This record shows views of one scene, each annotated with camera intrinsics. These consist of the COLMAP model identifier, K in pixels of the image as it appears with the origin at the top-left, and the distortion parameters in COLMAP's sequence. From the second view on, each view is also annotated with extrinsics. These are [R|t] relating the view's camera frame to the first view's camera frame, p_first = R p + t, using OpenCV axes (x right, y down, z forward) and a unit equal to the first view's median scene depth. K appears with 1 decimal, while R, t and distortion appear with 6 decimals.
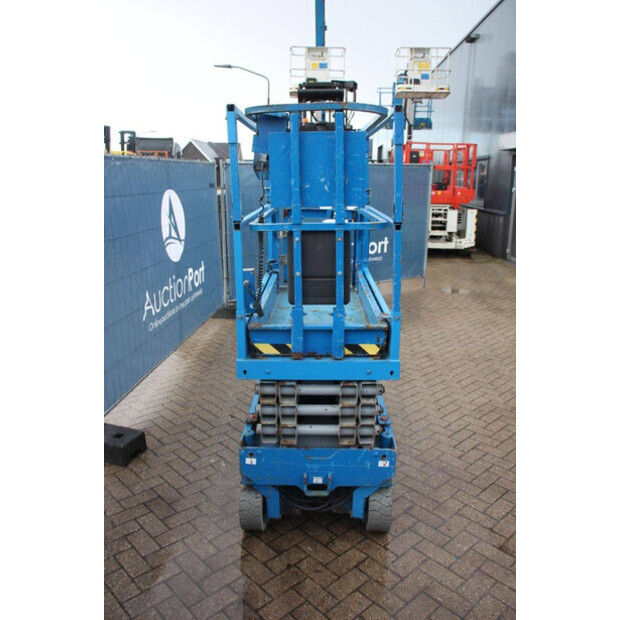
lens RADIAL K [[527.9, 0, 310.0], [0, 527.9, 310.0], [0, 0, 1]] dist [-0.158251, 0.142540]
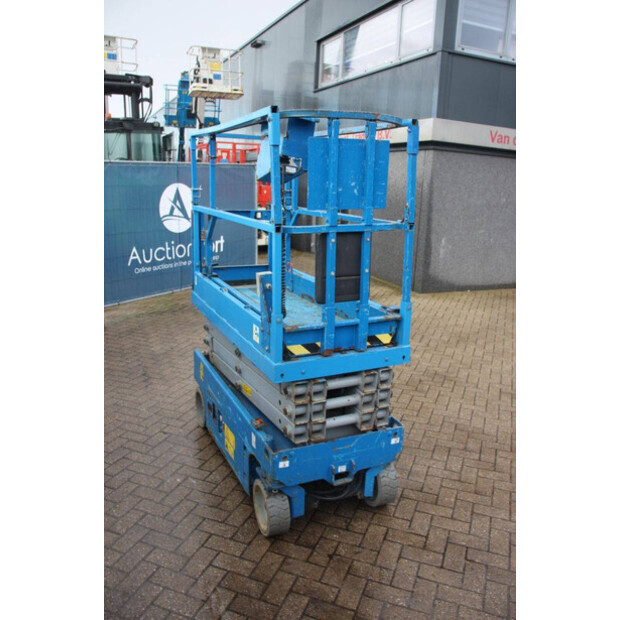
lens RADIAL K [[527.9, 0, 310.0], [0, 527.9, 310.0], [0, 0, 1]] dist [-0.158251, 0.142540]
pose [[0.896891, -0.087896, 0.433429, -0.478853], [0.086255, 0.995996, 0.023494, -0.023374], [-0.433759, 0.016313, 0.900881, 0.074866]]
